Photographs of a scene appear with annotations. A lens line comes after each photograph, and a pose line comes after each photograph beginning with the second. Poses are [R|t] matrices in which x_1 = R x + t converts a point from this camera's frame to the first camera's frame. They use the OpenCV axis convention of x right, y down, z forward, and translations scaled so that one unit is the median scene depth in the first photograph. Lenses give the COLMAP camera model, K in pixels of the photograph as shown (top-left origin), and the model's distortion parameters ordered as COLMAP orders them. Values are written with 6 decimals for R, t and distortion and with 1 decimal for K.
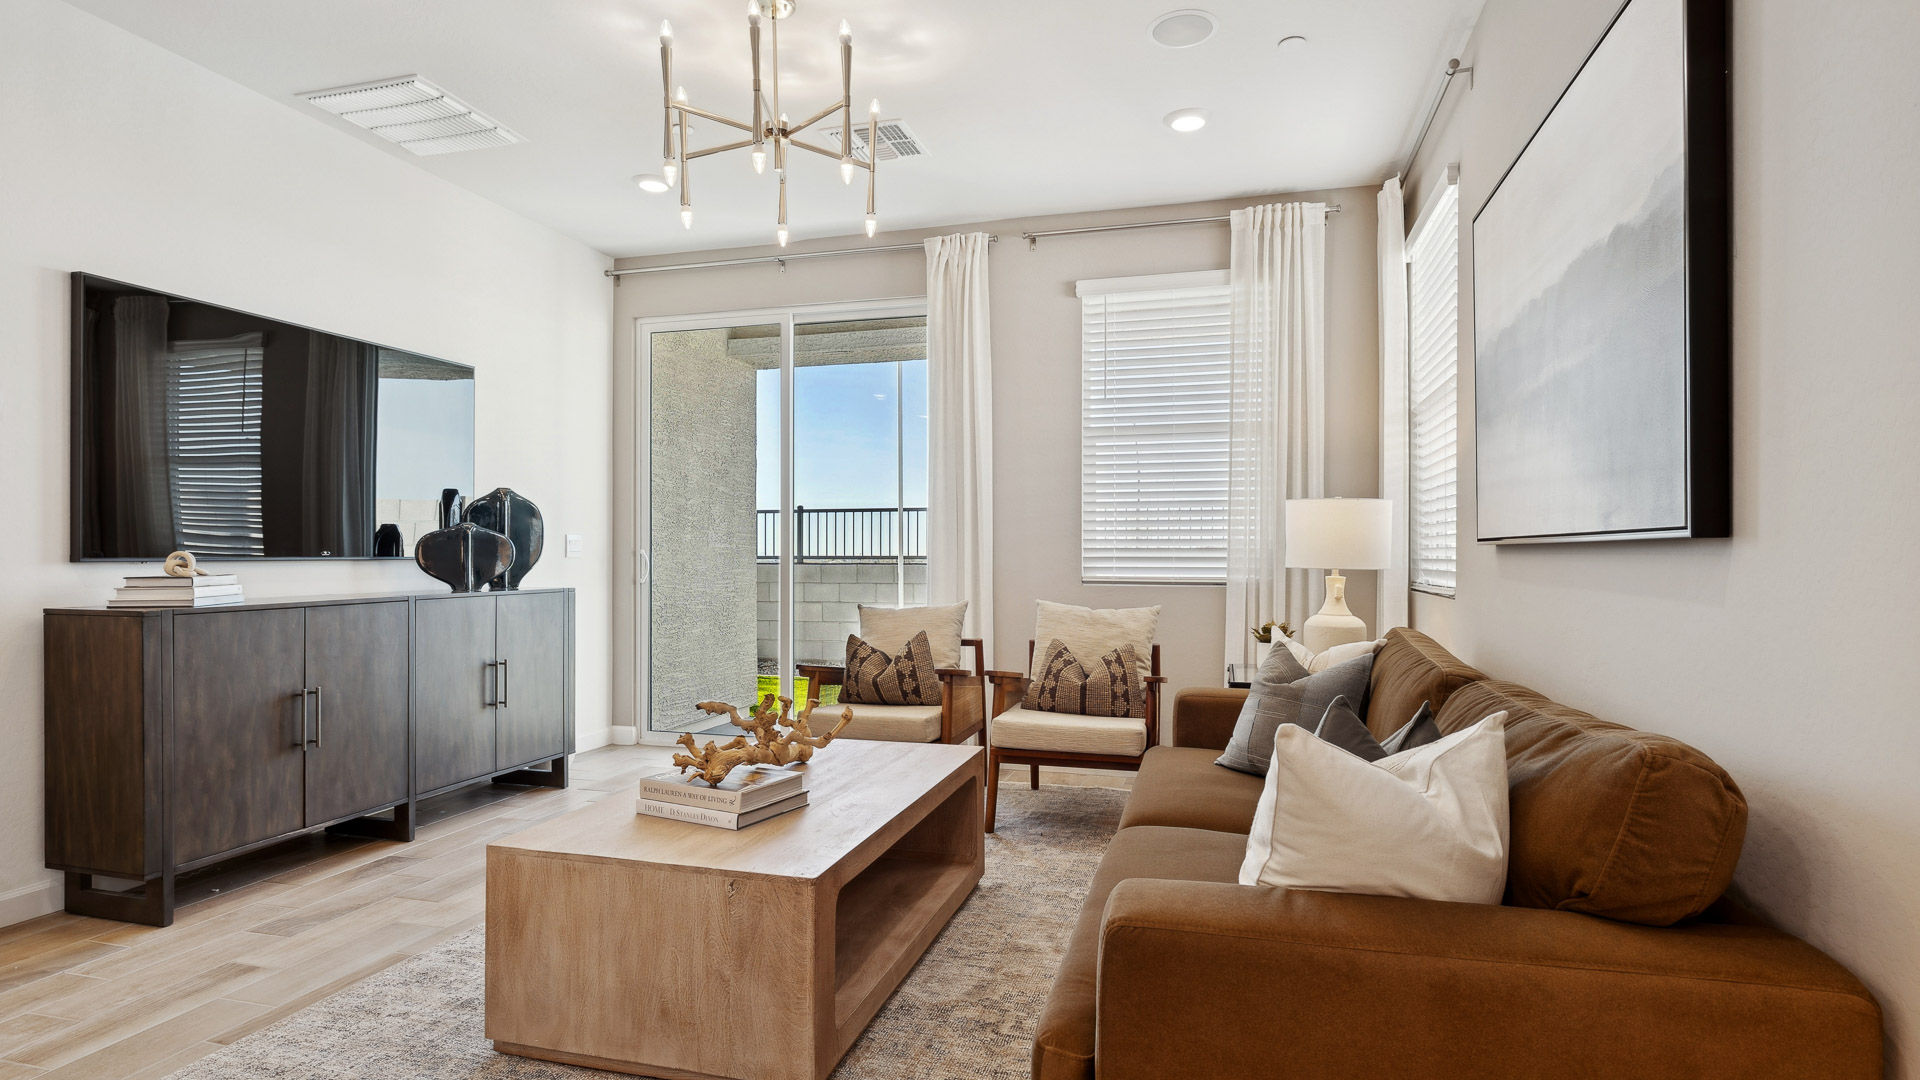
lens RADIAL K [[979.1, 0, 958.0], [0, 979.1, 546.7], [0, 0, 1]] dist [-0.001102, 0.001208]
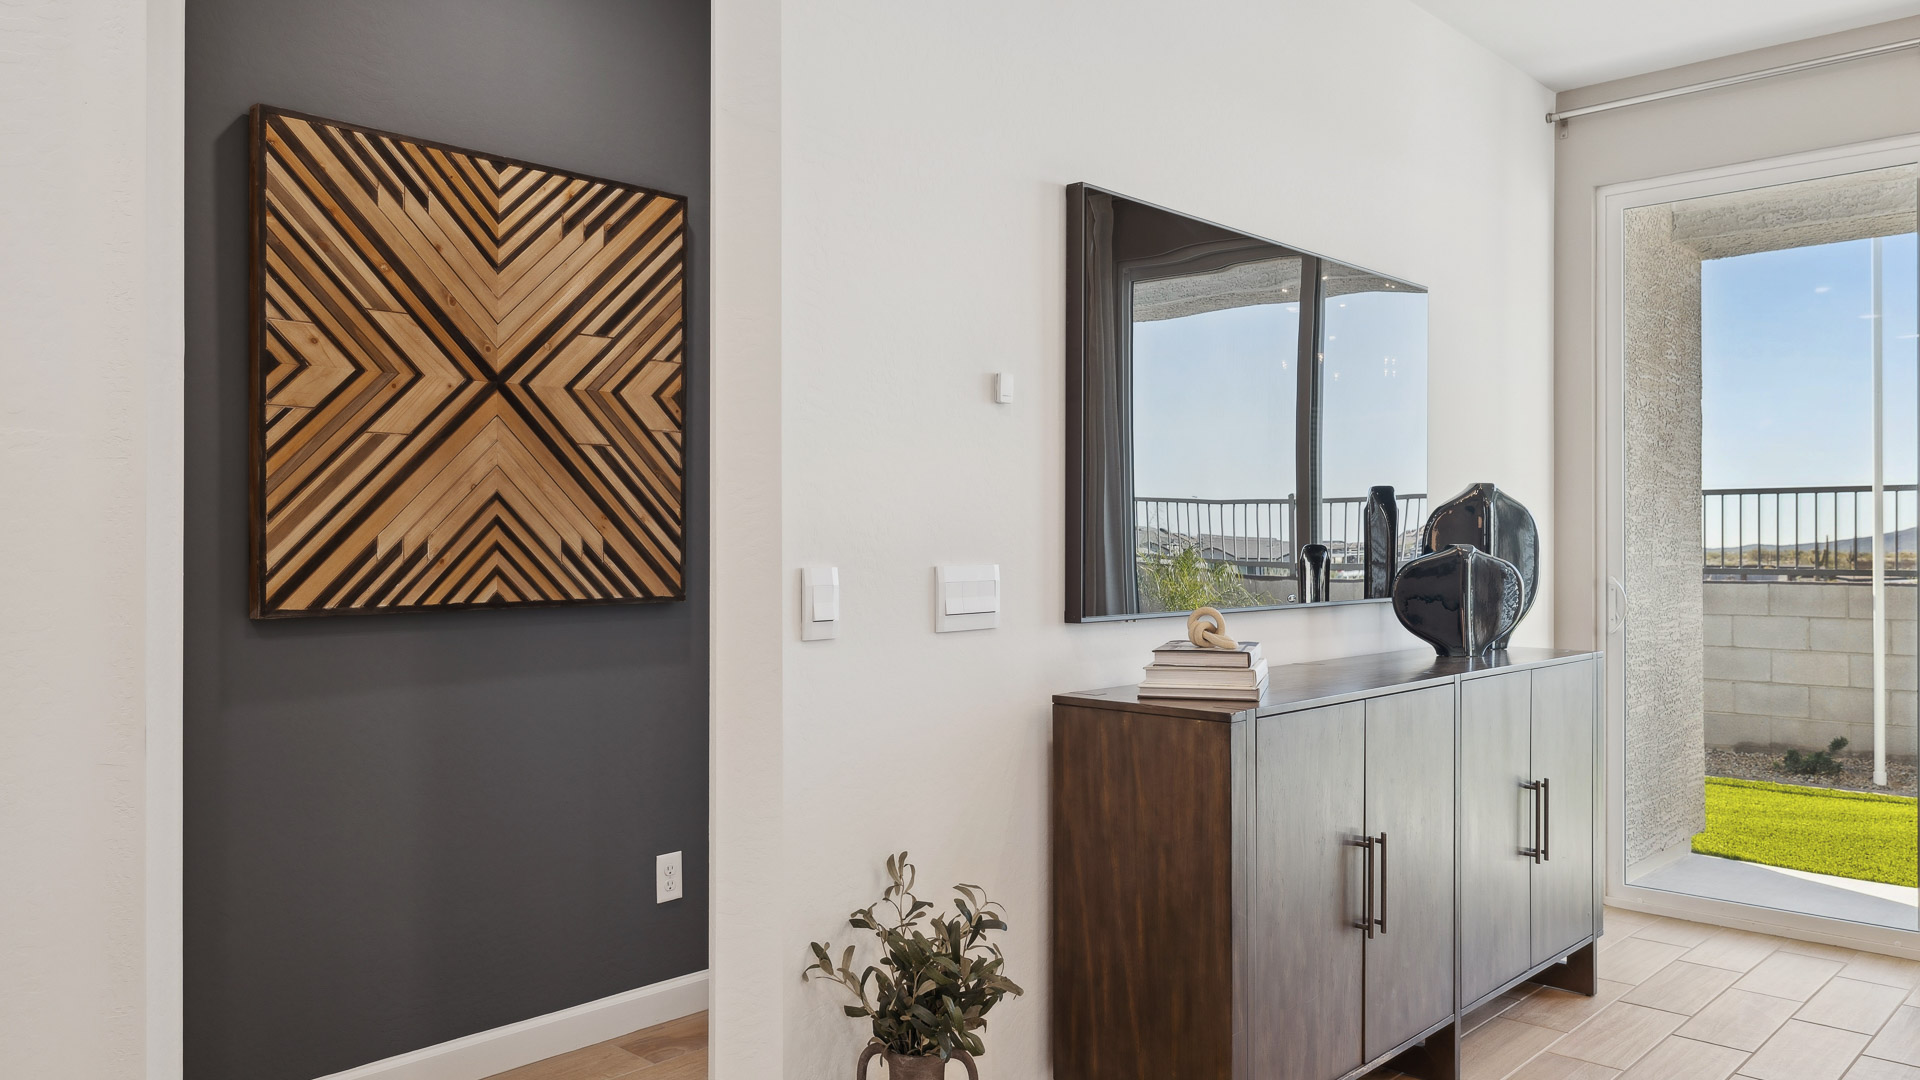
lens RADIAL K [[1381.4, 0, 956.0], [0, 1381.4, 531.2], [0, 0, 1]] dist [0.028631, 0.004254]
pose [[0.884143, -0.005681, -0.467182, -0.481292], [0.004197, 0.999982, -0.004217, -0.038480], [0.467198, 0.001768, 0.884151, 0.122199]]
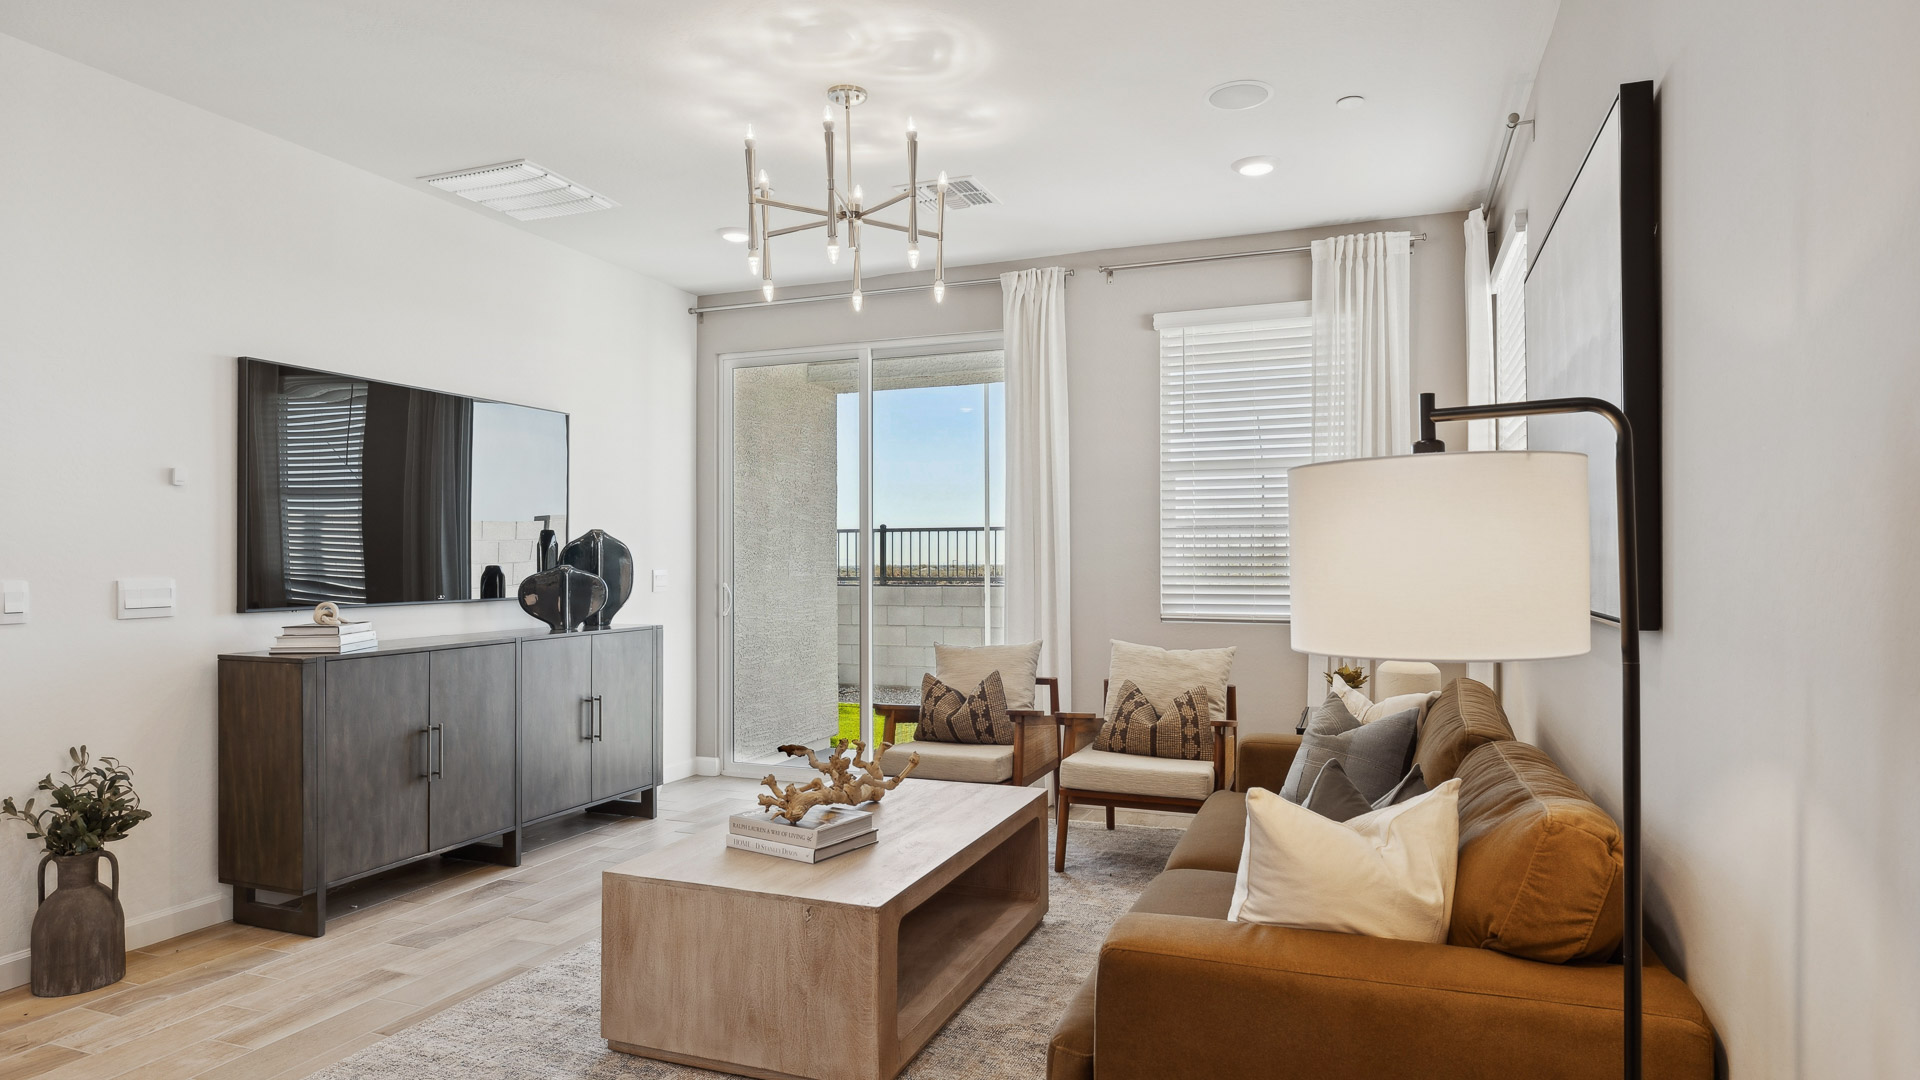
lens RADIAL K [[1079.8, 0, 956.8], [0, 1079.8, 544.6], [0, 0, 1]] dist [0.003624, -0.000029]
pose [[0.995401, -0.003858, -0.095715, 0.039736], [0.003097, 0.999962, -0.008098, -0.045499], [0.095743, 0.007765, 0.995376, -0.152223]]
